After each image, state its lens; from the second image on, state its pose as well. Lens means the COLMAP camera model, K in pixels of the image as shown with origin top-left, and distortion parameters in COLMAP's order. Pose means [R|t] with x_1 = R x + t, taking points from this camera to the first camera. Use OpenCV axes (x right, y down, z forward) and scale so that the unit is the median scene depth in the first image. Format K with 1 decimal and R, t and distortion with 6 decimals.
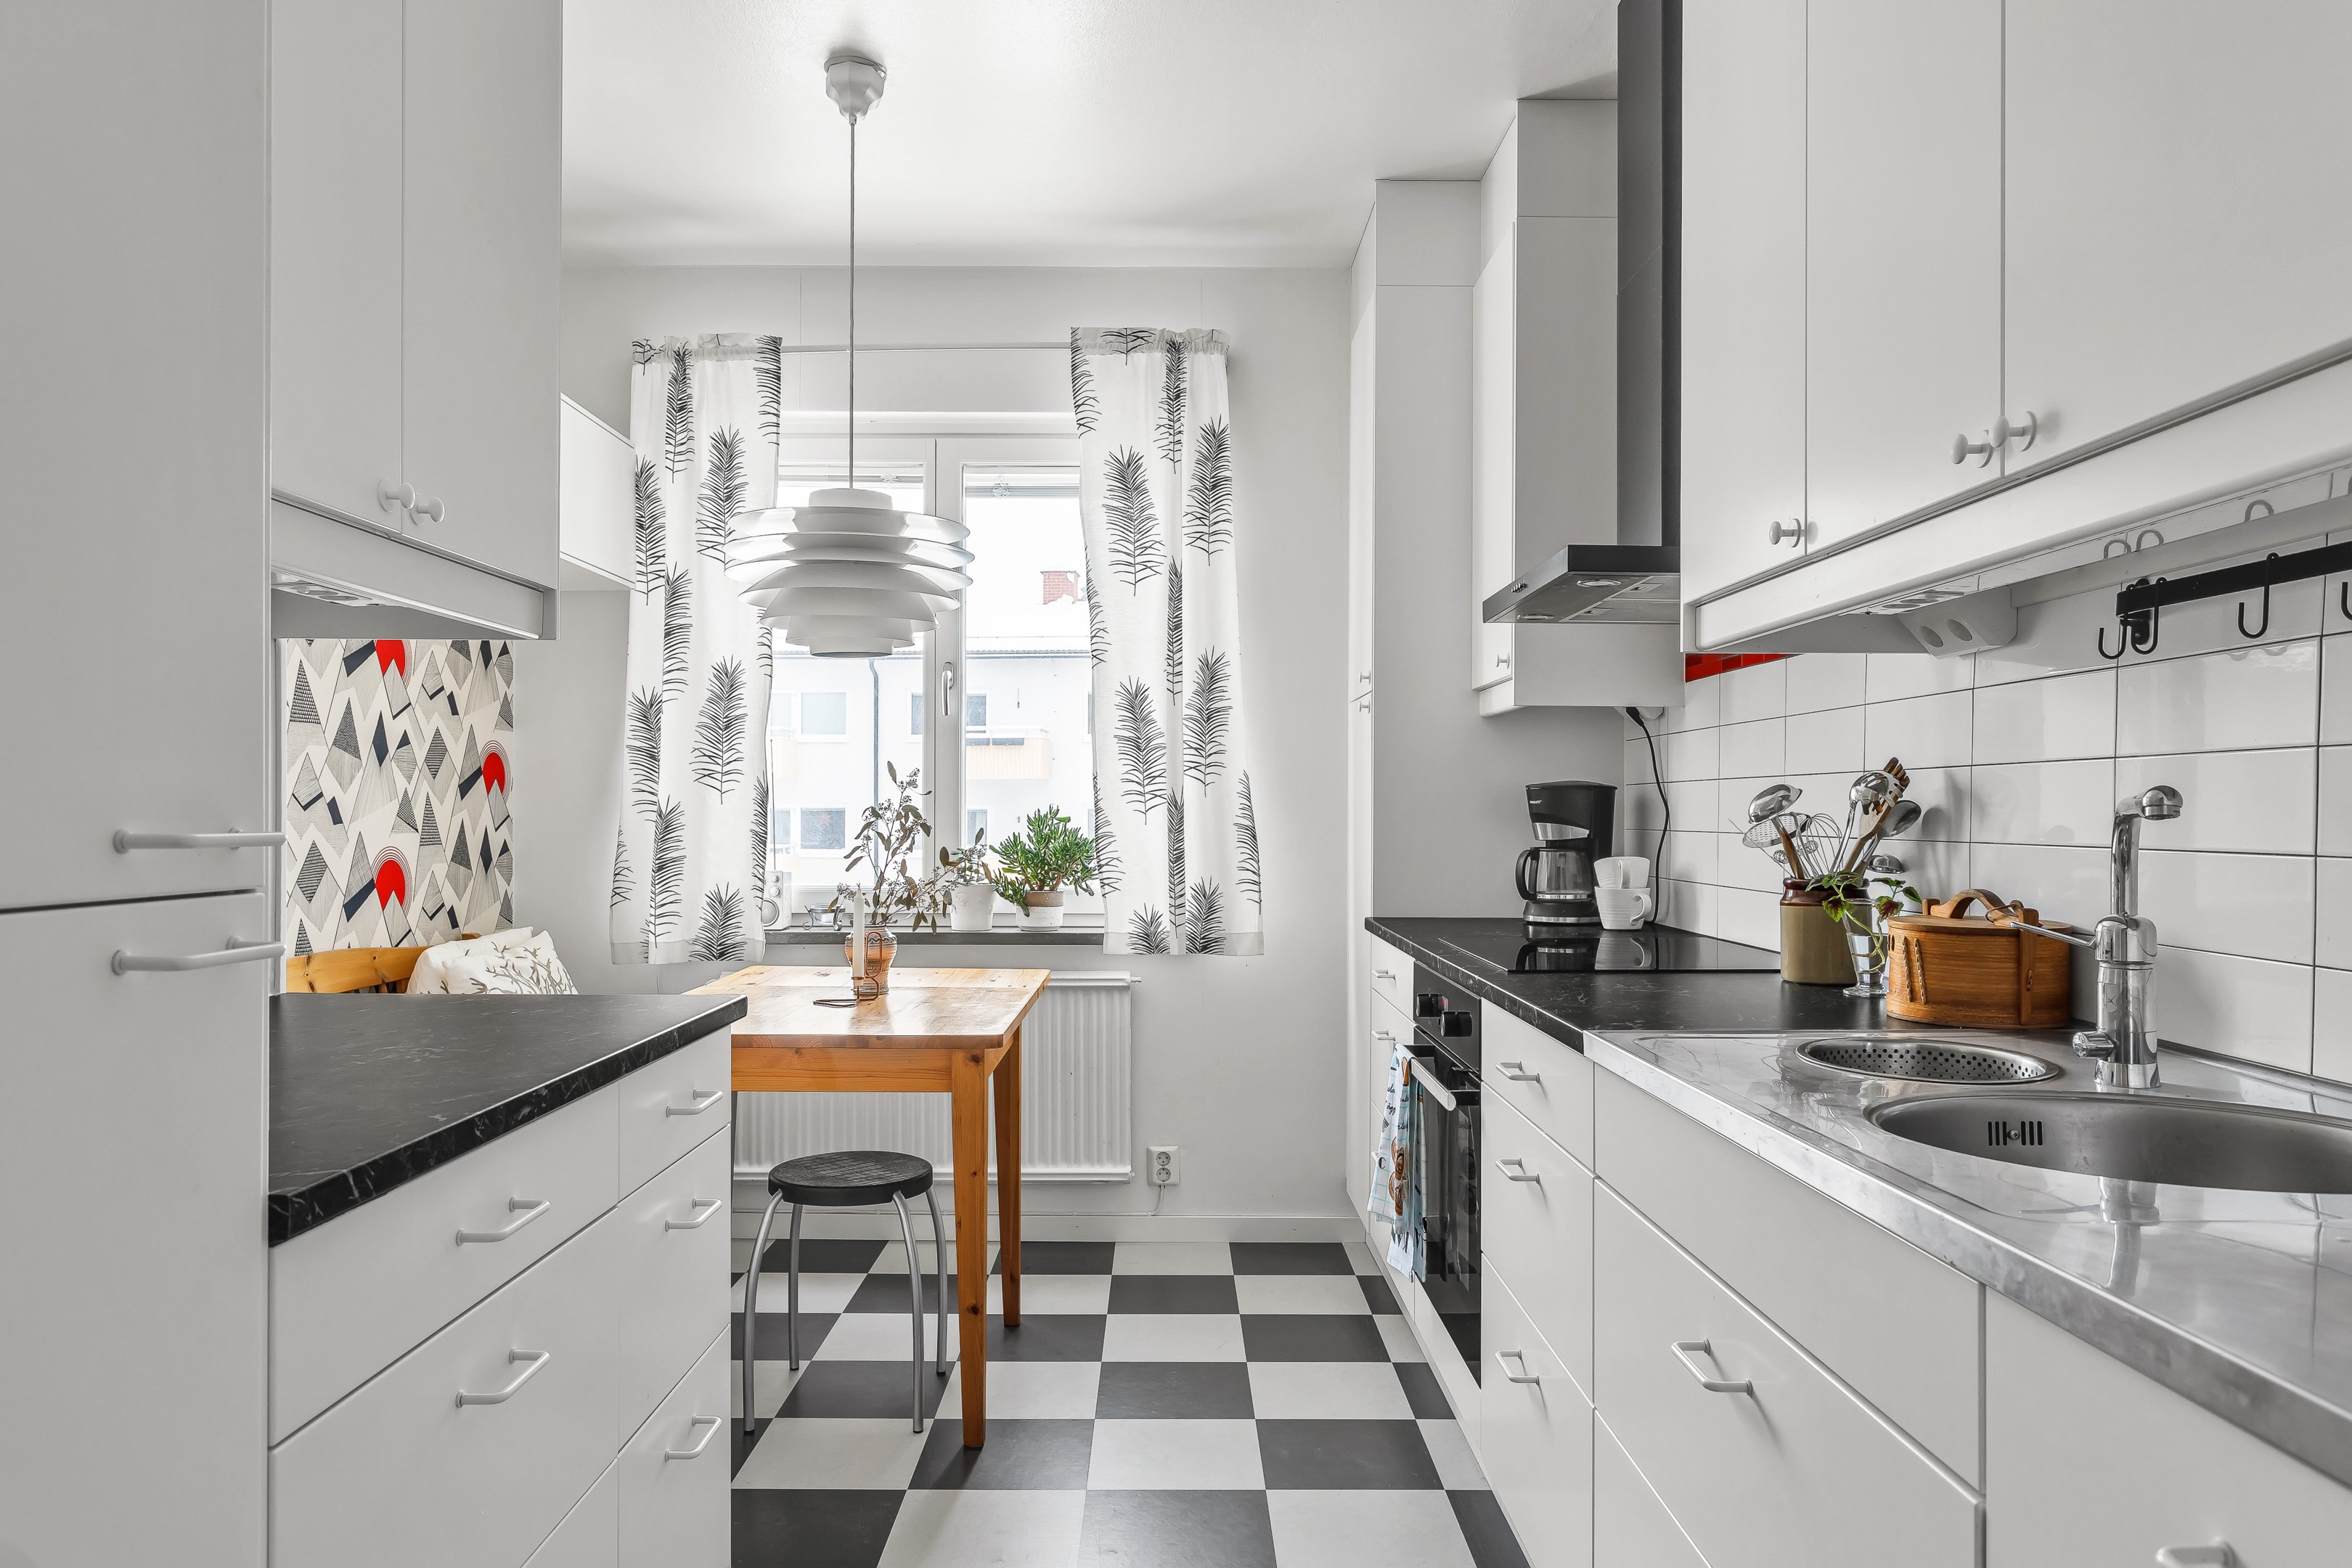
lens RADIAL K [[1421.4, 0, 1176.0], [0, 1421.4, 784.0], [0, 0, 1]] dist [-0.084988, 0.000569]
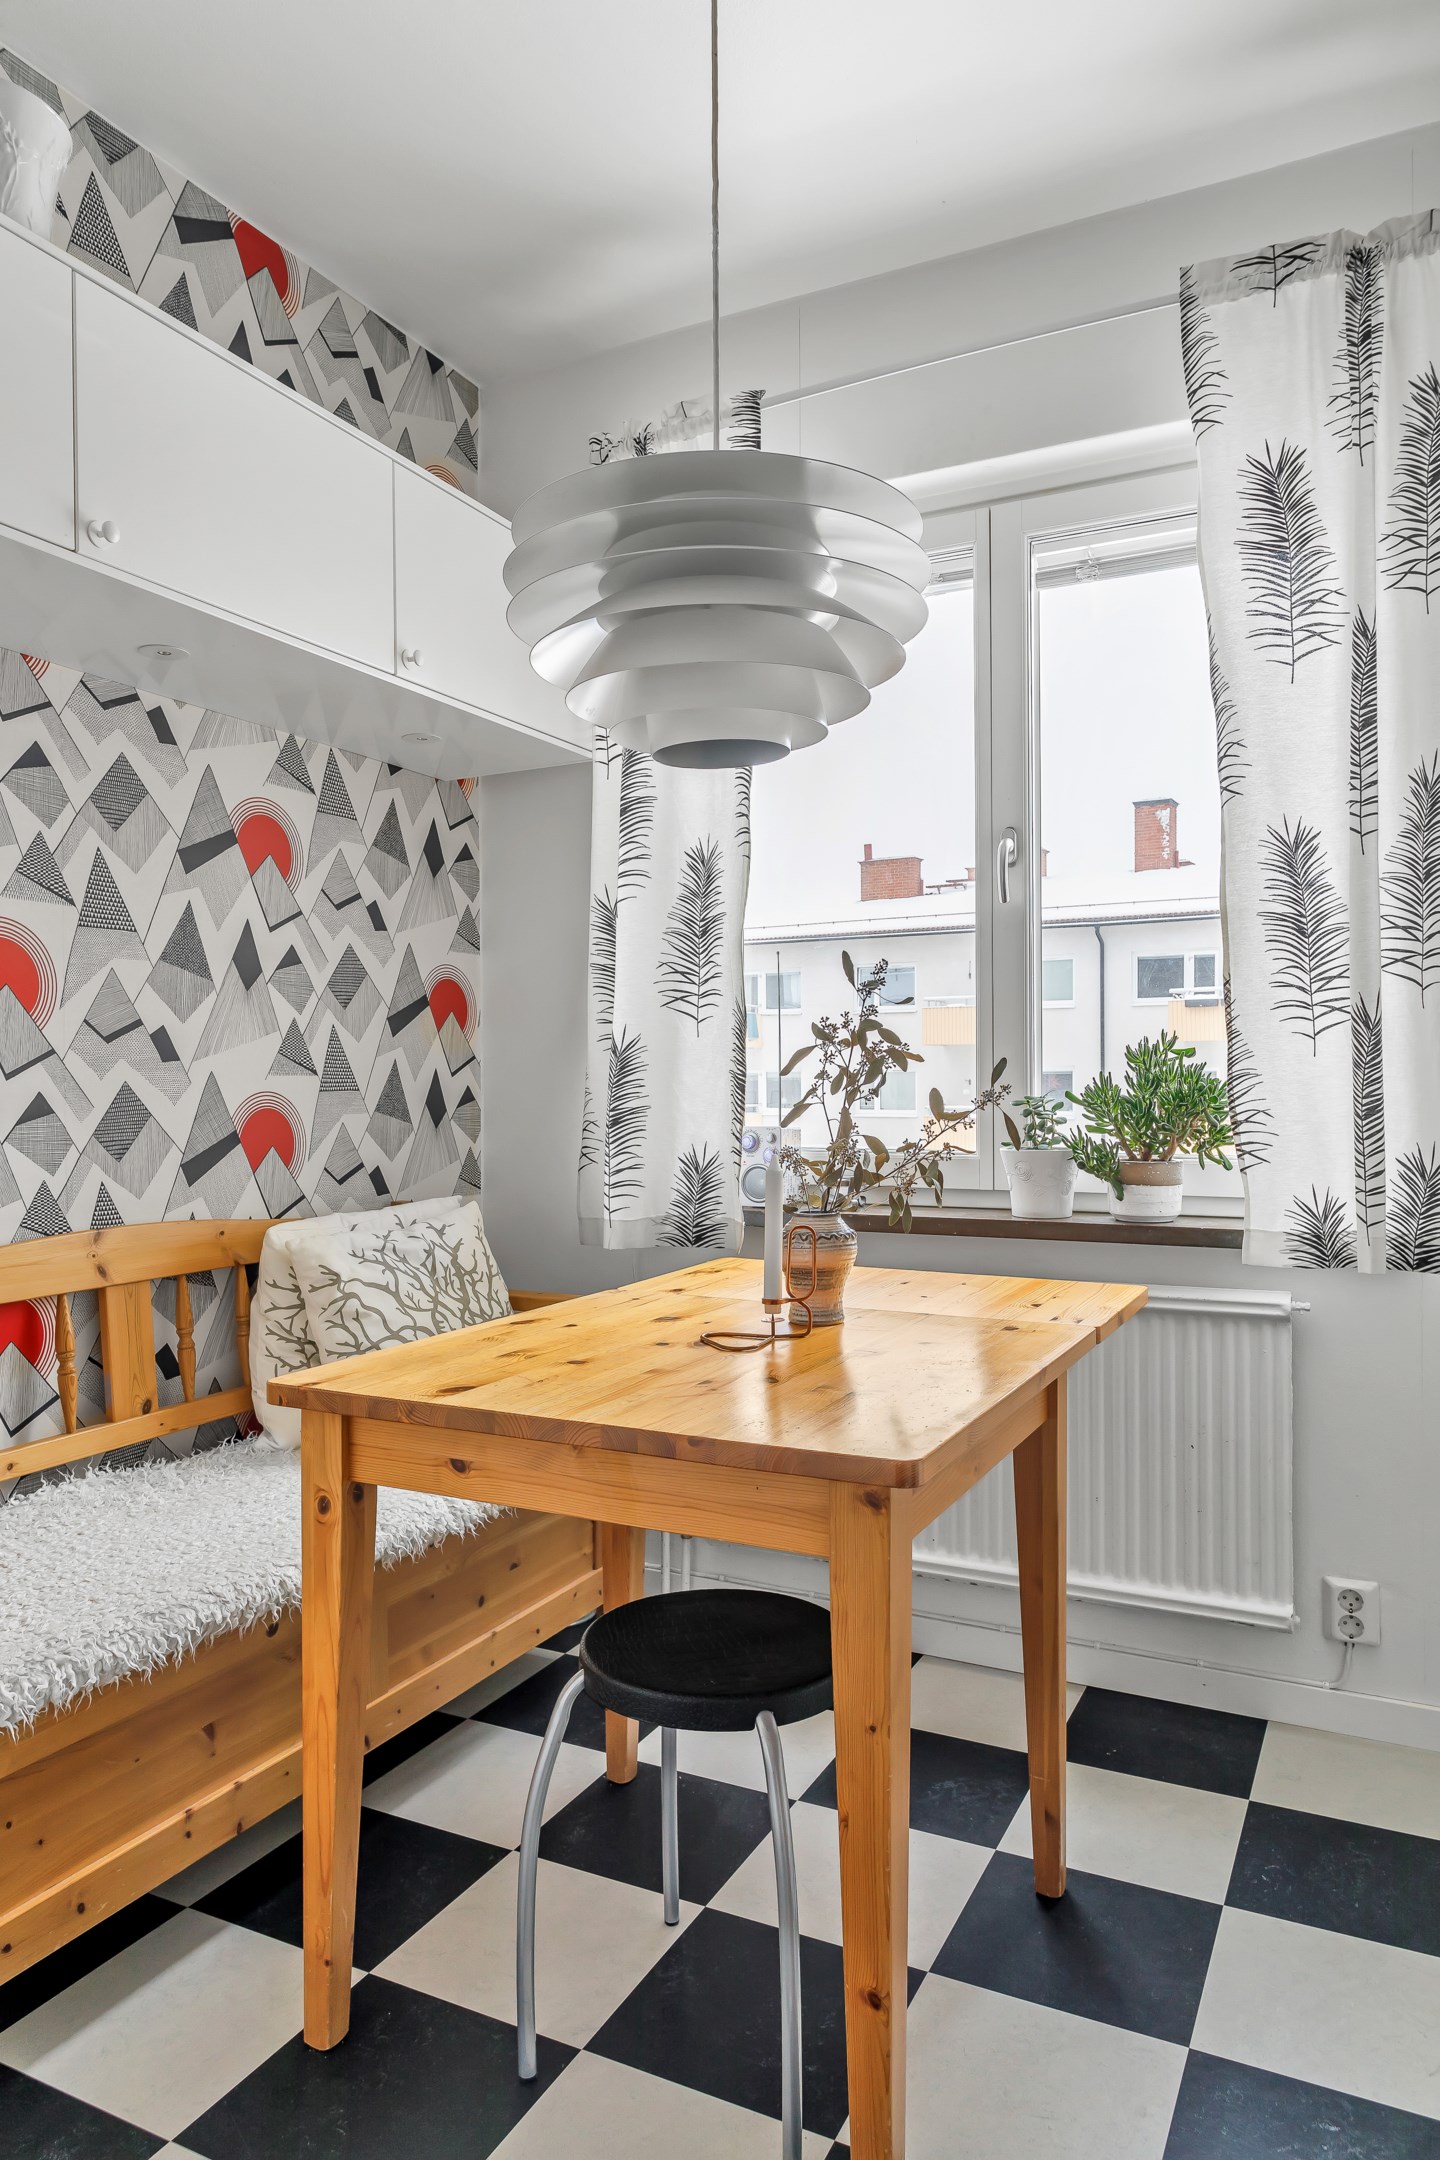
lens RADIAL K [[1396.0, 0, 720.0], [0, 1396.0, 1080.0], [0, 0, 1]] dist [-0.011728, 0.002987]
pose [[0.892143, -0.004860, -0.451728, 0.021059], [0.015398, 0.999688, 0.019655, 0.023039], [0.451491, -0.024491, 0.891939, 0.348508]]
